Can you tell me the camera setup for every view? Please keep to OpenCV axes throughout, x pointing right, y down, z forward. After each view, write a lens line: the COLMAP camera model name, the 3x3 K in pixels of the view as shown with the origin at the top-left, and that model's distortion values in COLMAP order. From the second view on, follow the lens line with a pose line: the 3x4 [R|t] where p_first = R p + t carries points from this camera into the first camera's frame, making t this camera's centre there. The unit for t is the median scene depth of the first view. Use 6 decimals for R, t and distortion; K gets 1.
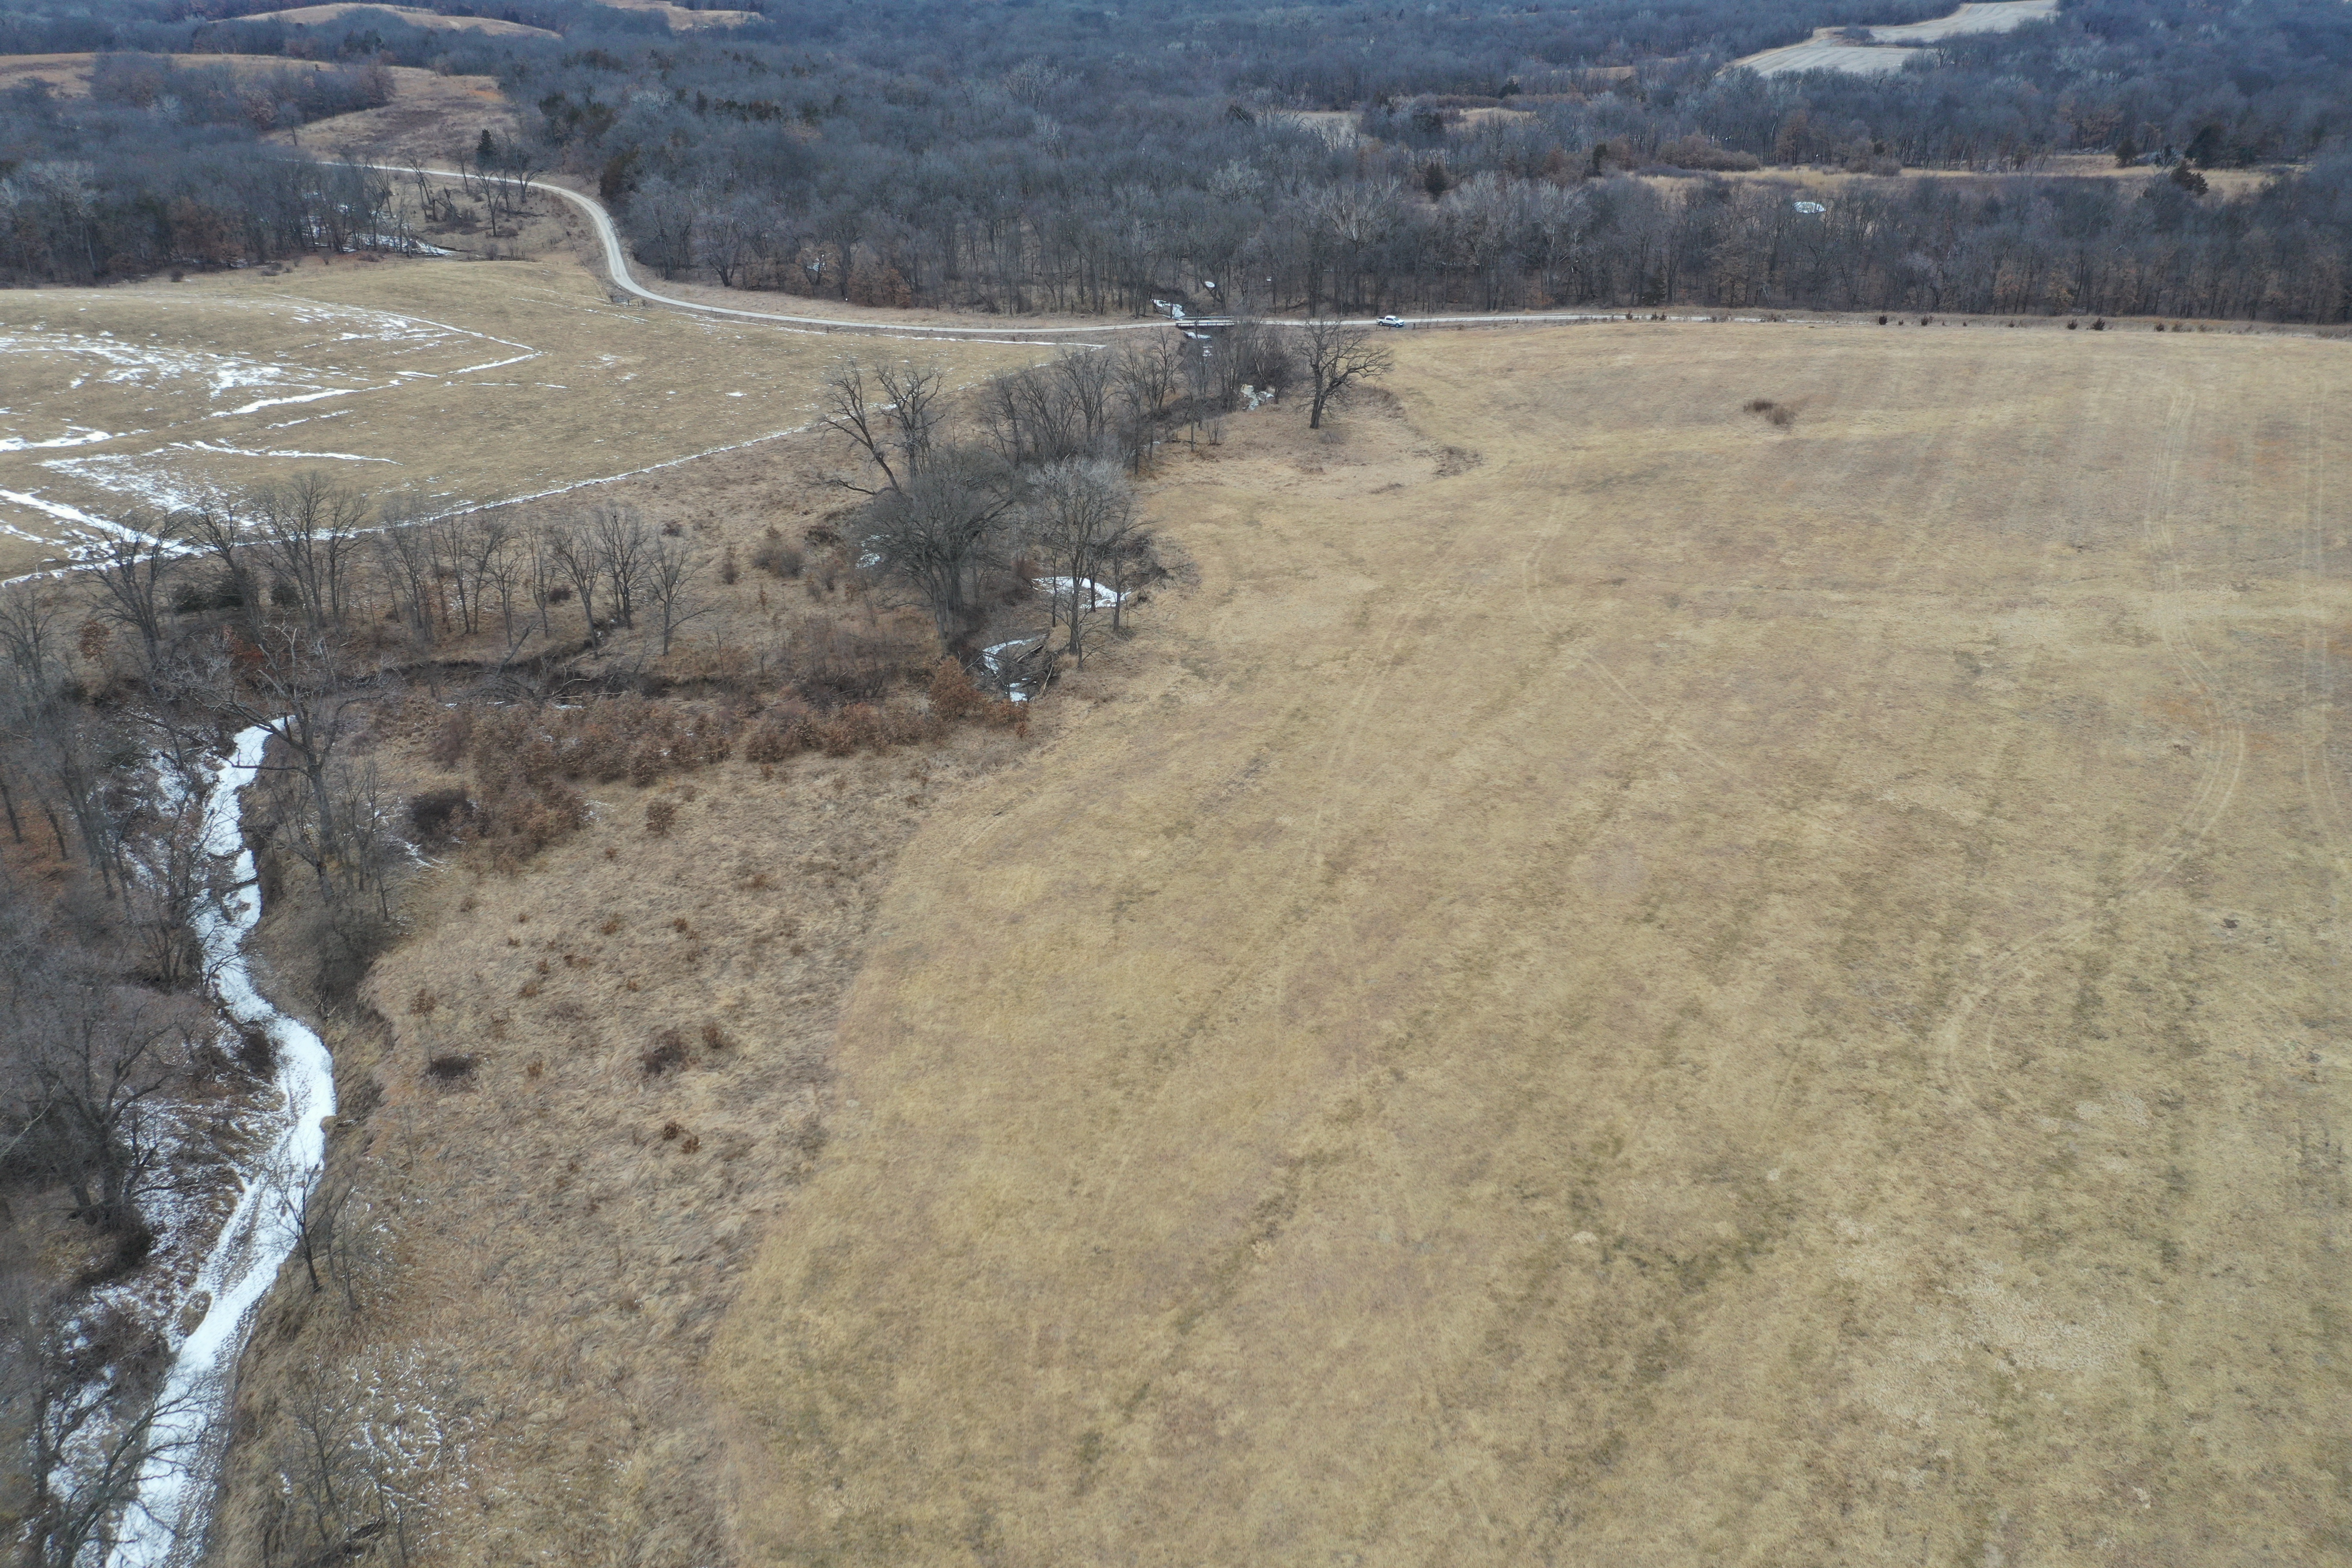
lens RADIAL K [[1860.9, 0, 1175.2], [0, 1860.9, 790.7], [0, 0, 1]] dist [-0.005470, 0.002661]
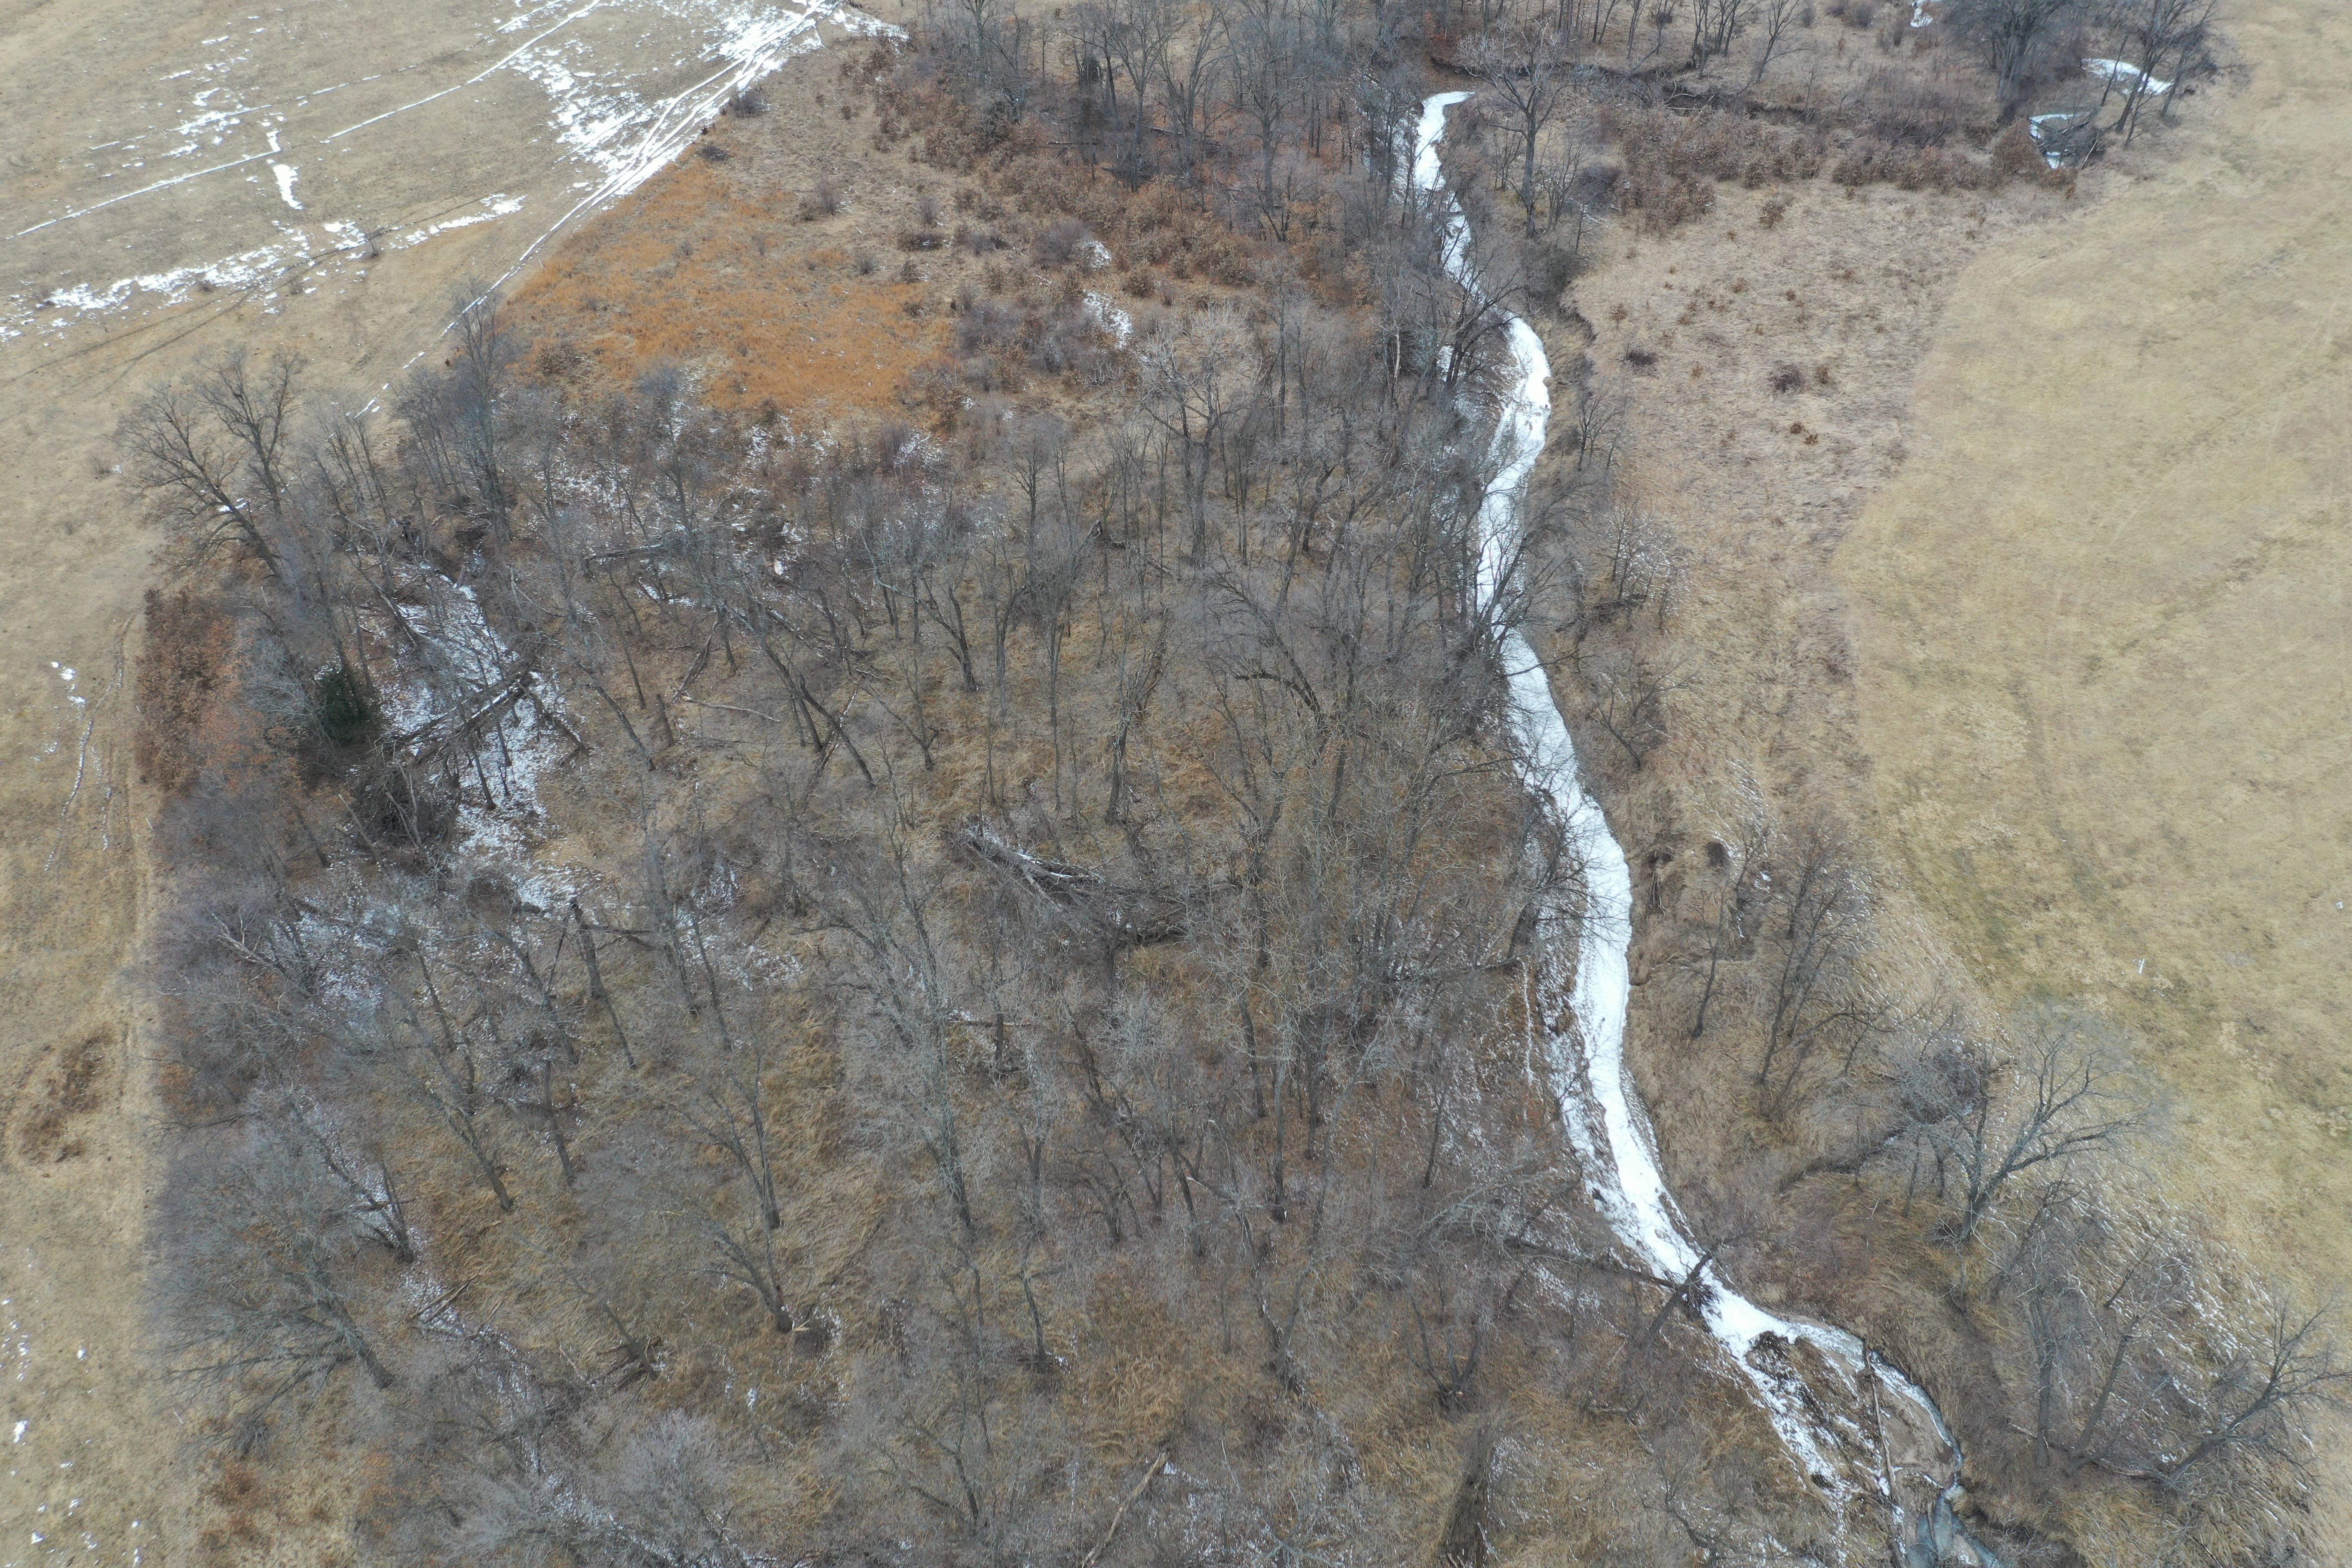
lens RADIAL K [[1860.9, 0, 1175.9], [0, 1860.9, 790.0], [0, 0, 1]] dist [-0.005470, 0.002661]
pose [[0.904500, 0.266926, -0.332611, -0.101695], [-0.164728, 0.938050, 0.304840, 0.057522], [0.393376, -0.220938, 0.892436, -0.363284]]
